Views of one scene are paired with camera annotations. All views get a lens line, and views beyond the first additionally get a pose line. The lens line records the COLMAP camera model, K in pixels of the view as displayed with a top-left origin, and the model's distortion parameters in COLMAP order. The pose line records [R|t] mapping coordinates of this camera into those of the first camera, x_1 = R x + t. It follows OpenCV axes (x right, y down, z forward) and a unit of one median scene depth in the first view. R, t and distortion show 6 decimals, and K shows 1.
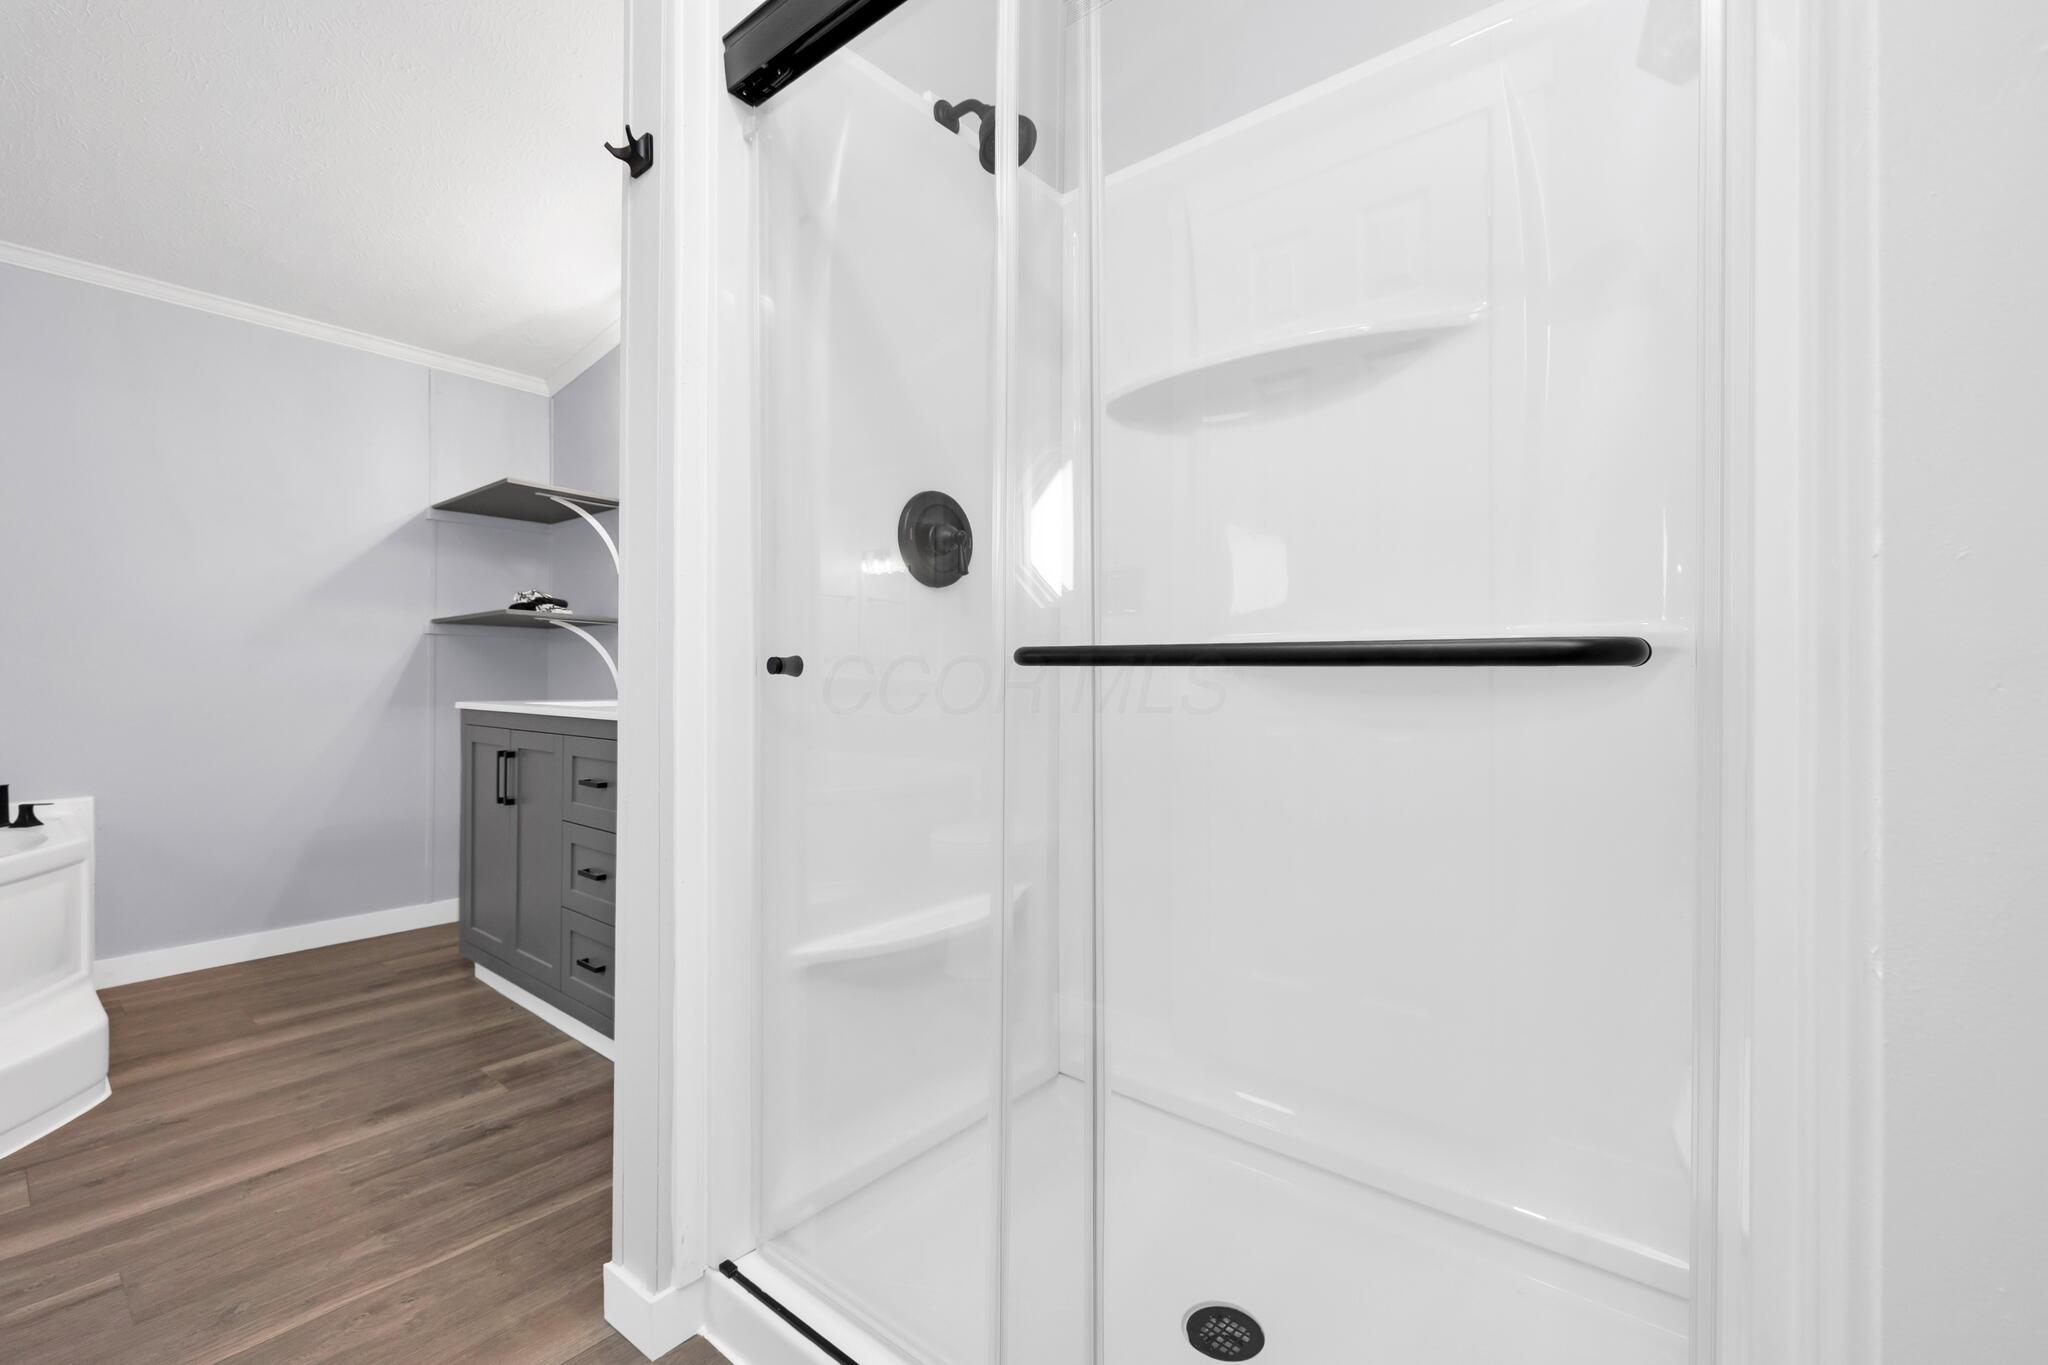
lens RADIAL K [[866.6, 0, 1025.6], [0, 866.6, 675.4], [0, 0, 1]] dist [-0.000340, -0.001008]
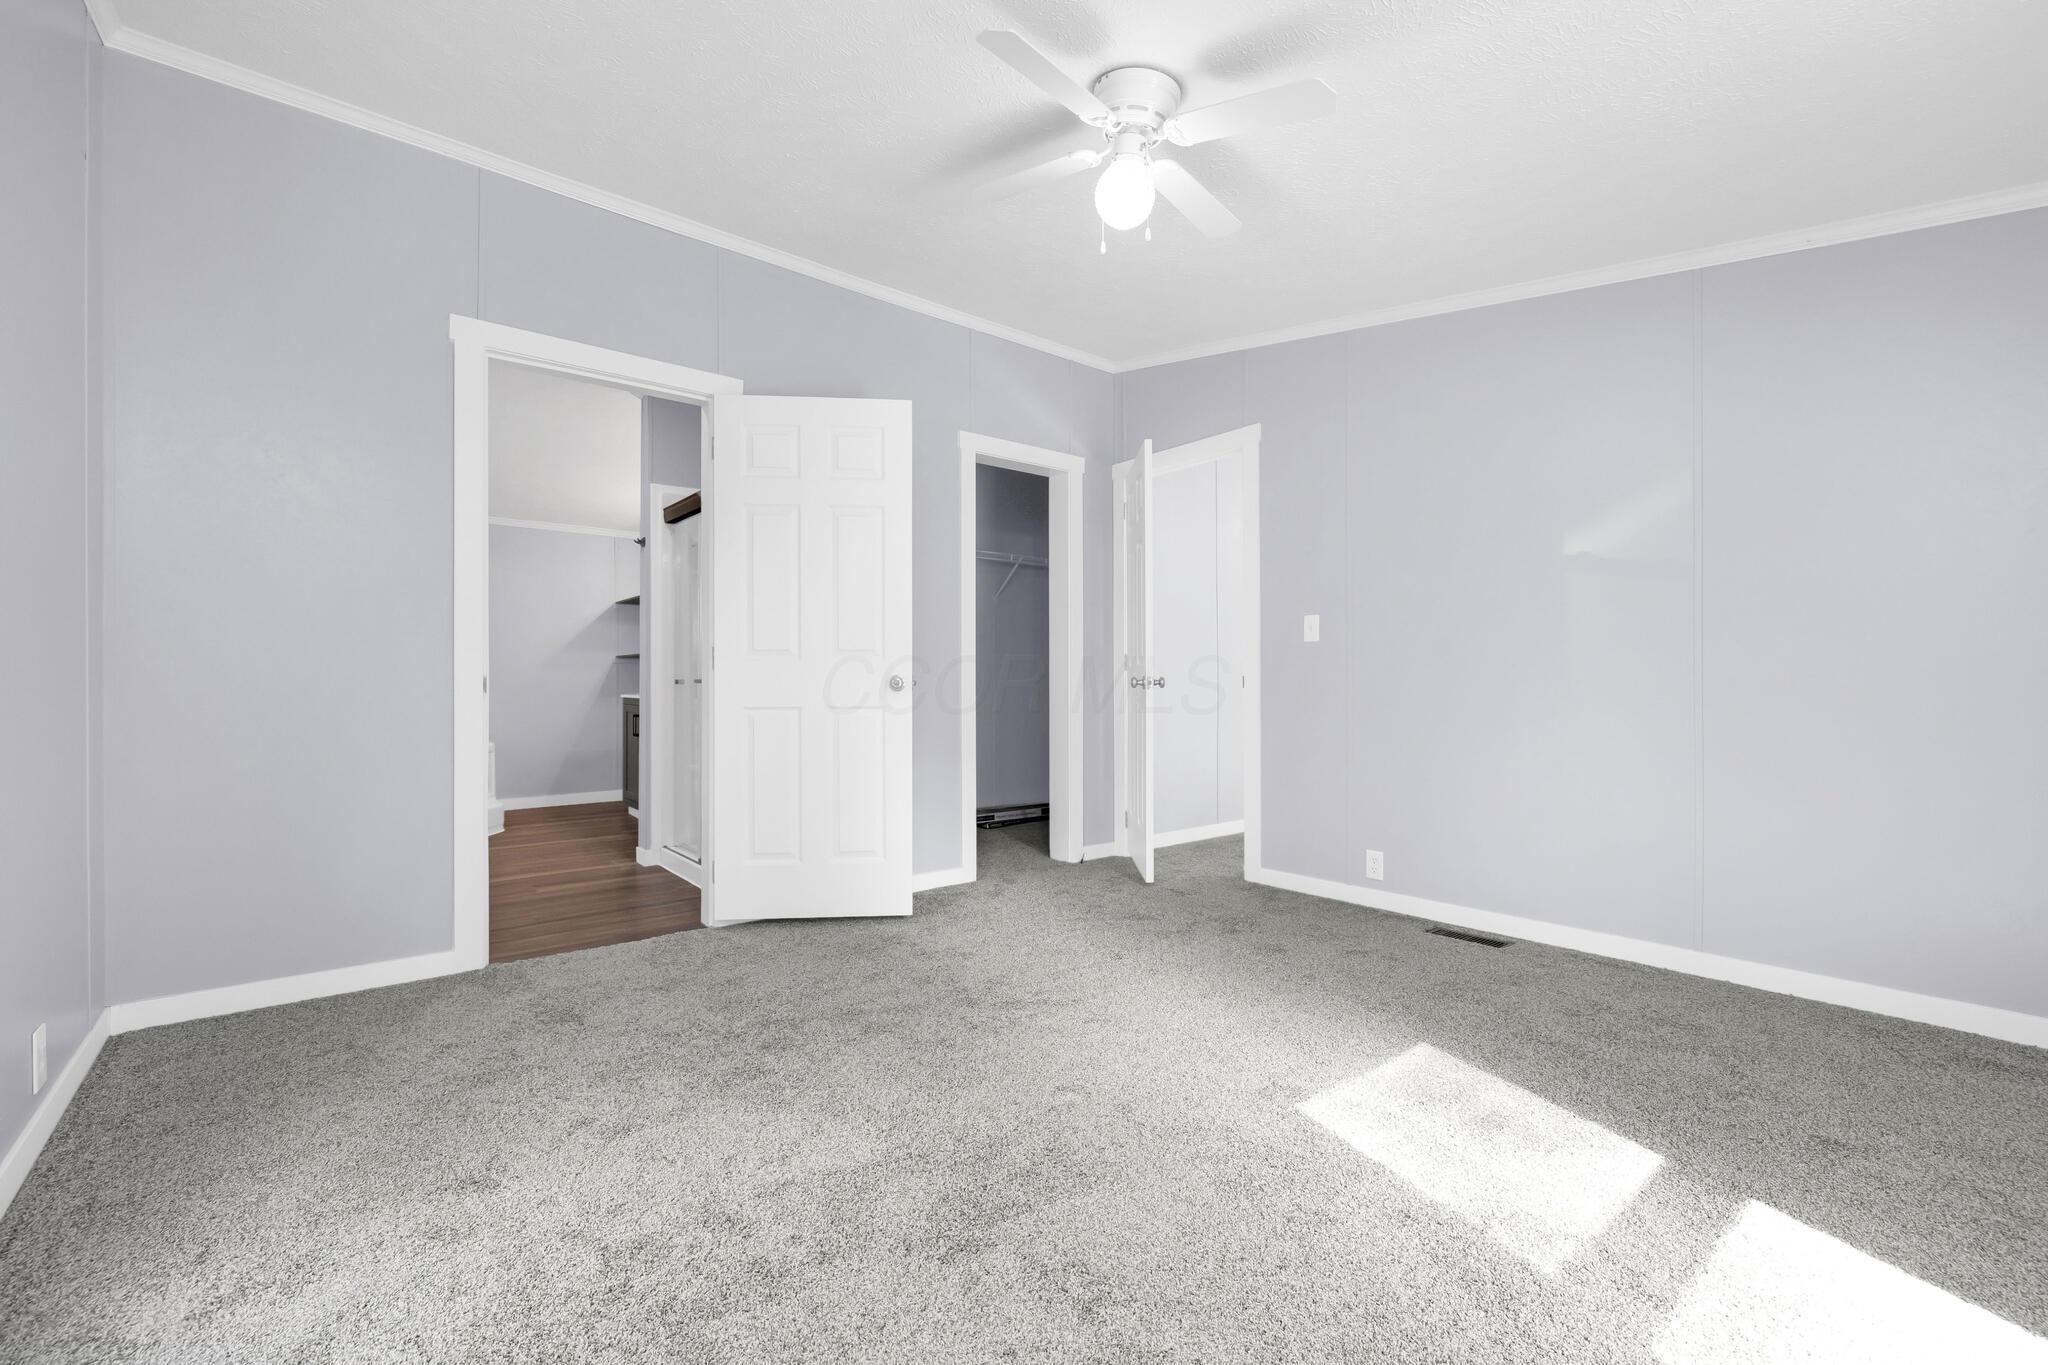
lens RADIAL K [[866.6, 0, 1024.3], [0, 866.6, 678.2], [0, 0, 1]] dist [-0.000340, -0.001008]
pose [[0.978662, -0.003224, -0.205451, 1.131214], [0.004691, 0.999967, 0.006650, -0.030424], [0.205423, -0.007472, 0.978645, -1.351992]]
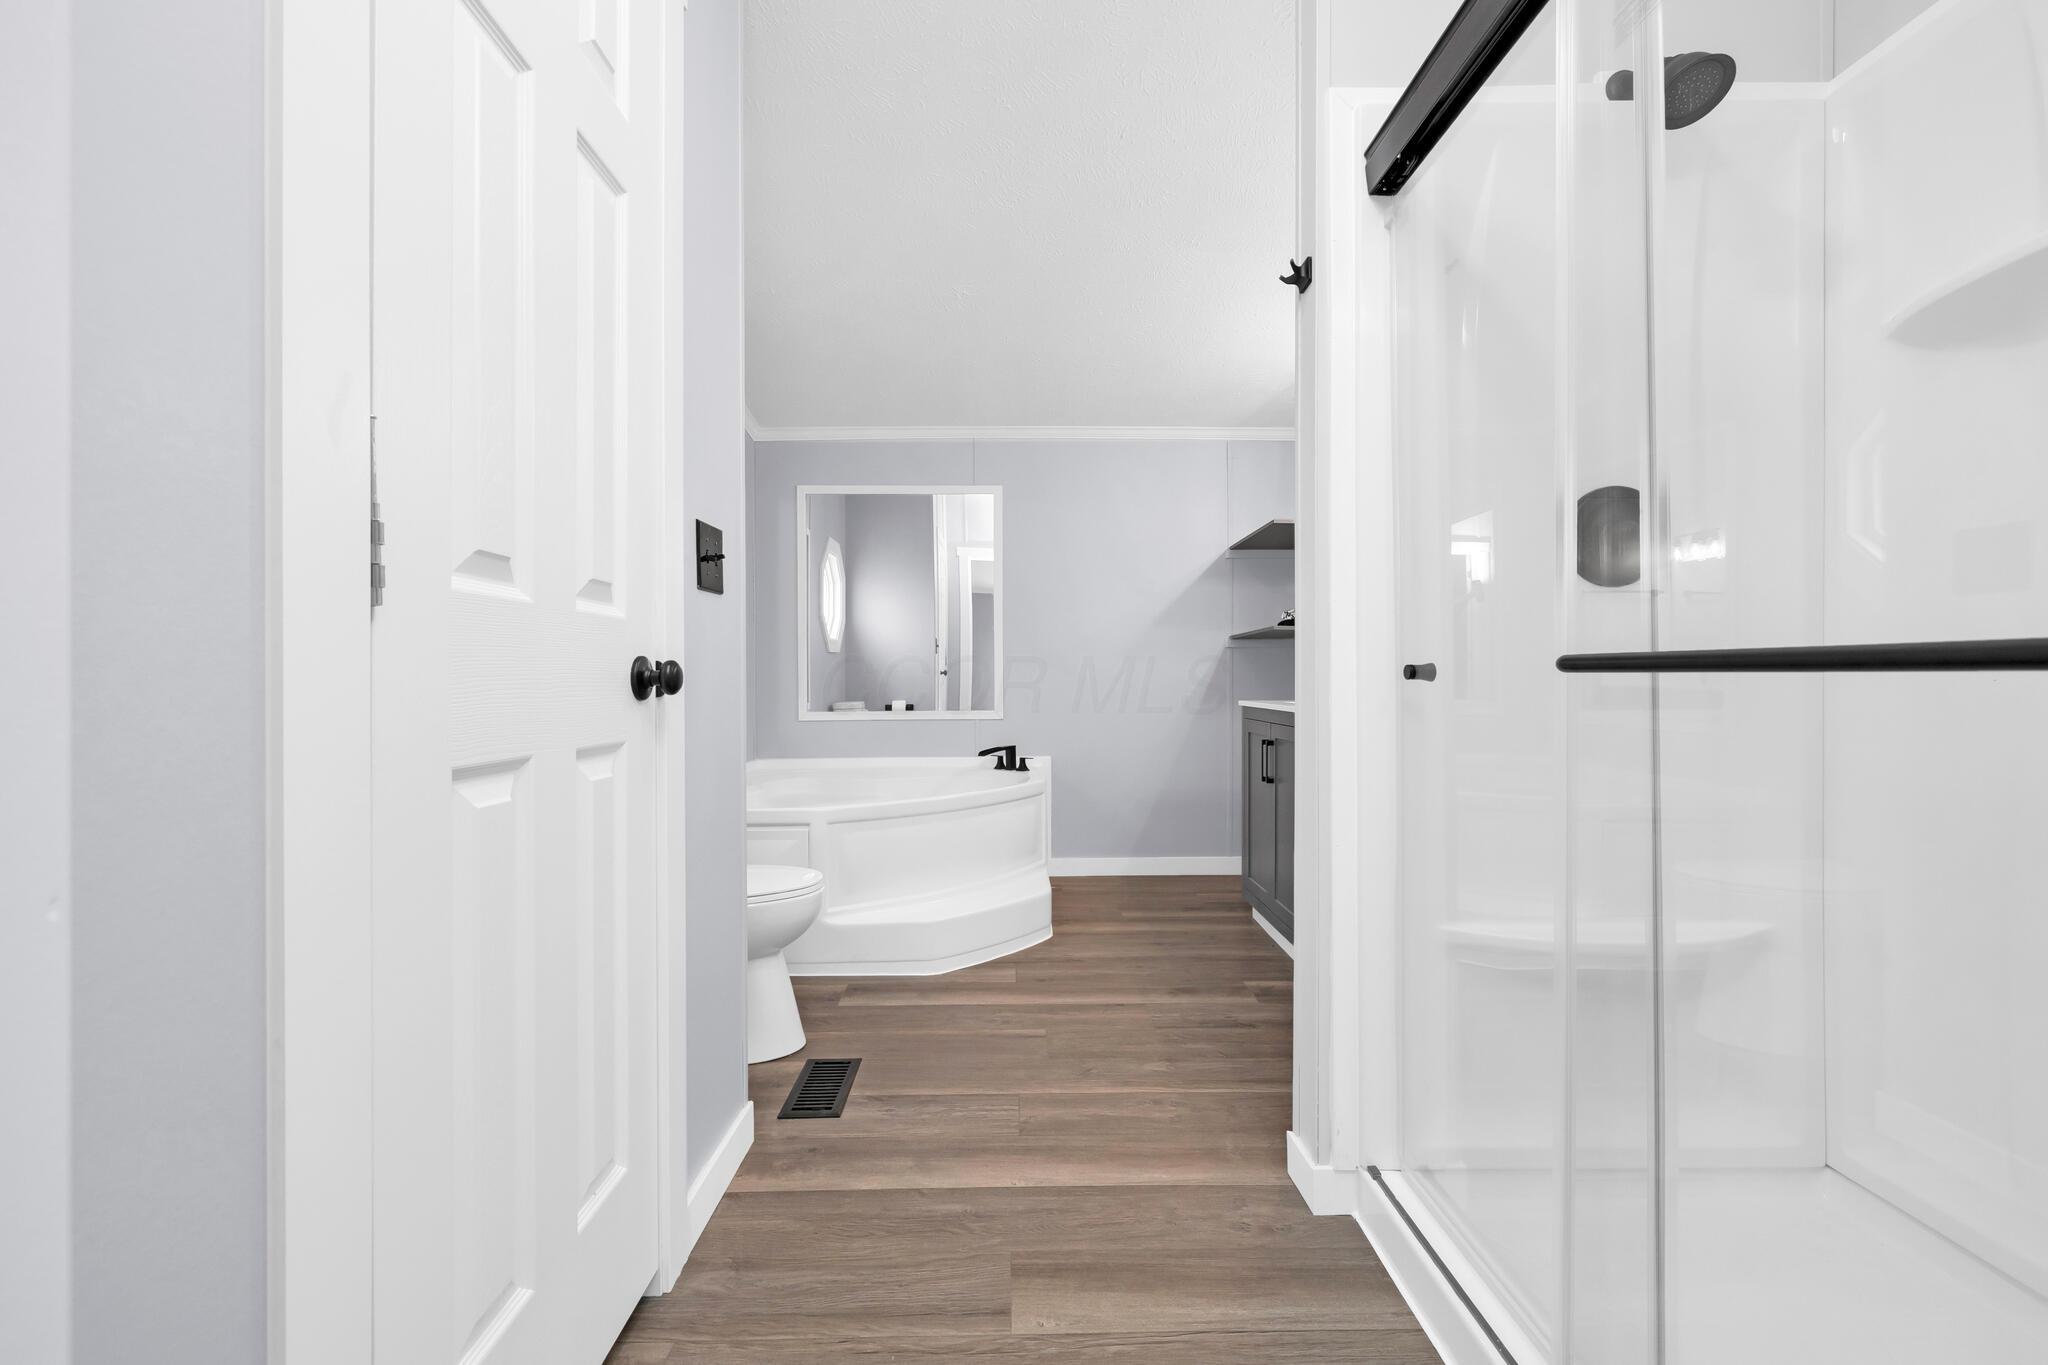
lens RADIAL K [[866.6, 0, 1021.8], [0, 866.6, 676.7], [0, 0, 1]] dist [-0.000340, -0.001008]
pose [[0.636829, -0.007688, -0.770967, 0.166649], [0.007612, 0.999964, -0.003684, -0.003041], [0.770967, -0.003523, 0.636865, -0.086186]]
